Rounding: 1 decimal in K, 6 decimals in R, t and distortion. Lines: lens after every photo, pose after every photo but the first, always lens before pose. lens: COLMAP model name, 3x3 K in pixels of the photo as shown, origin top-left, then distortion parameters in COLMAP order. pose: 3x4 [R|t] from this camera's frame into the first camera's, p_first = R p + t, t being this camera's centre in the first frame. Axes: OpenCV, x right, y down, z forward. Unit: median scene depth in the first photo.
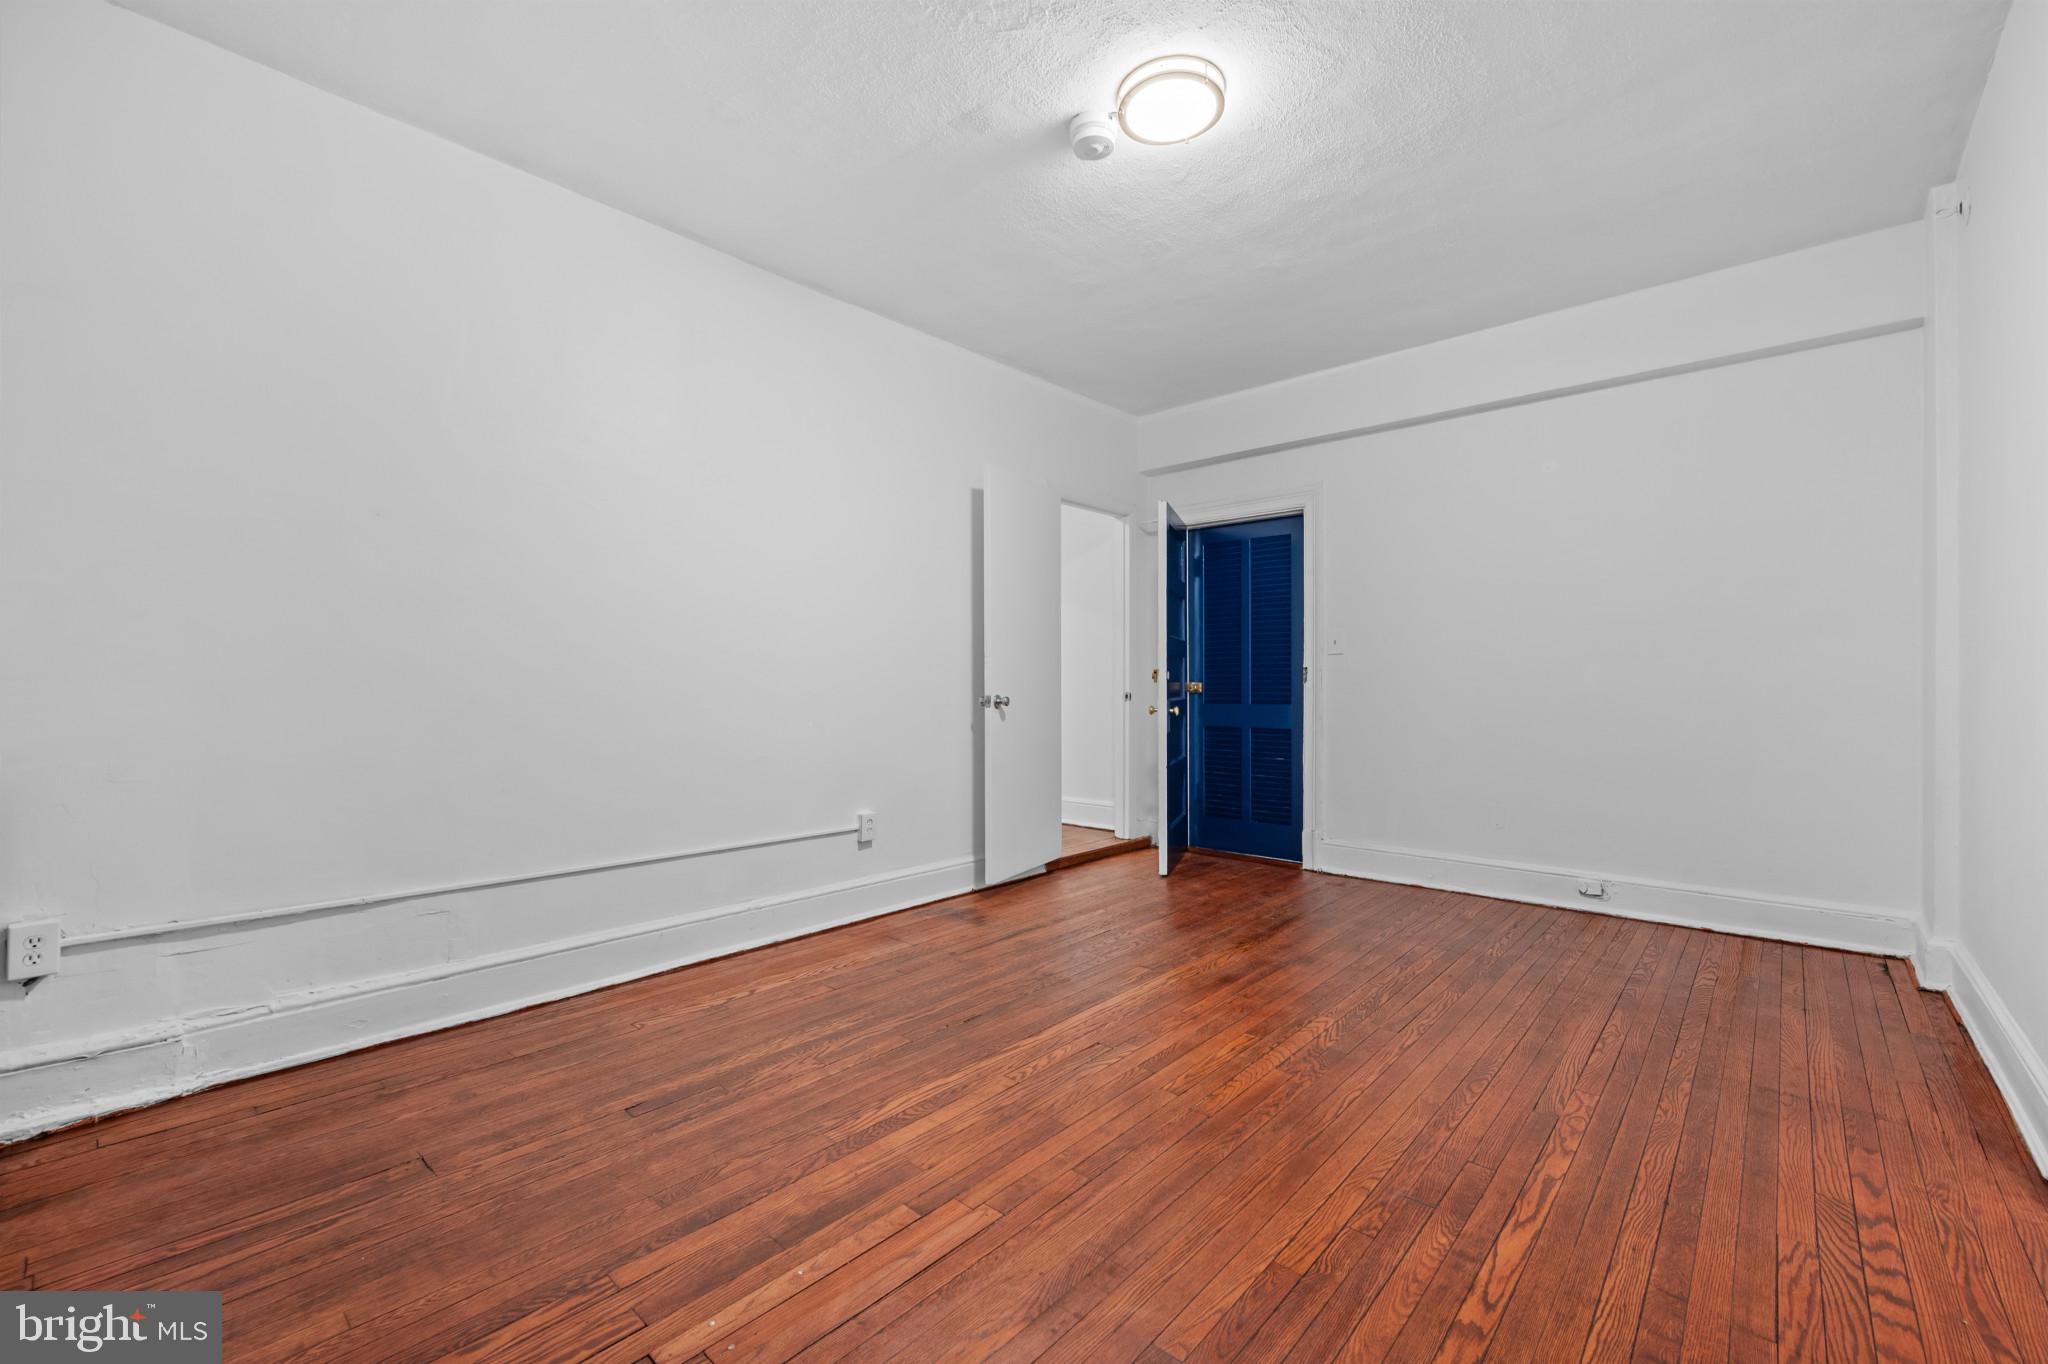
lens RADIAL K [[866.0, 0, 1026.7], [0, 866.0, 678.9], [0, 0, 1]] dist [0.012944, 0.000004]
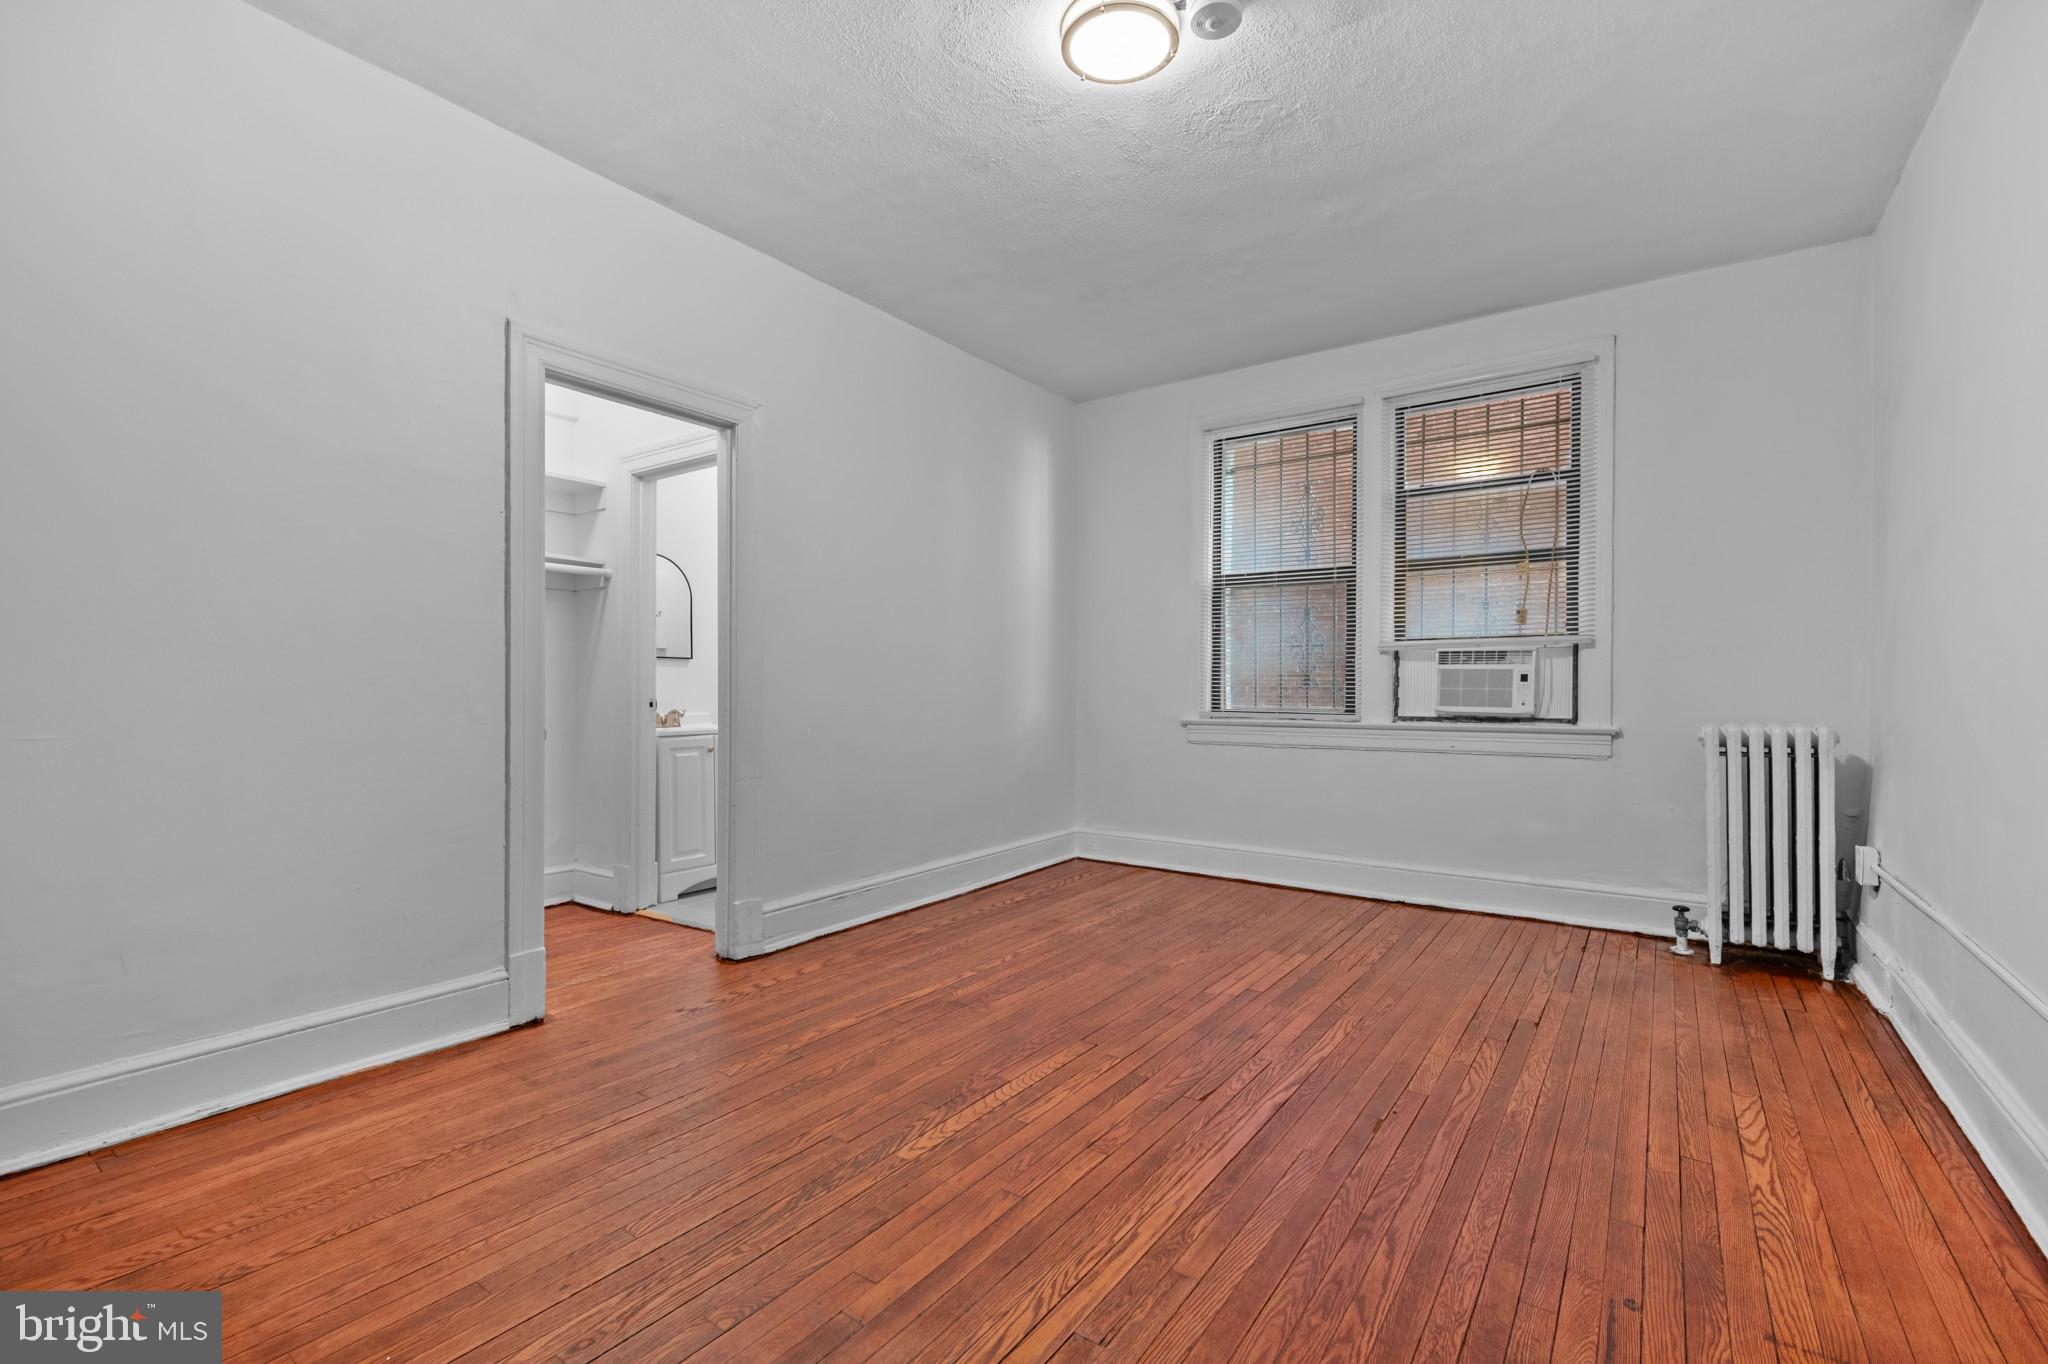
lens RADIAL K [[866.0, 0, 1033.6], [0, 866.0, 696.9], [0, 0, 1]] dist [0.012944, 0.000004]
pose [[-0.993800, -0.002453, -0.111157, 0.409289], [-0.003360, 0.999963, 0.007971, 0.012729], [0.111134, 0.008295, -0.993771, 2.181429]]
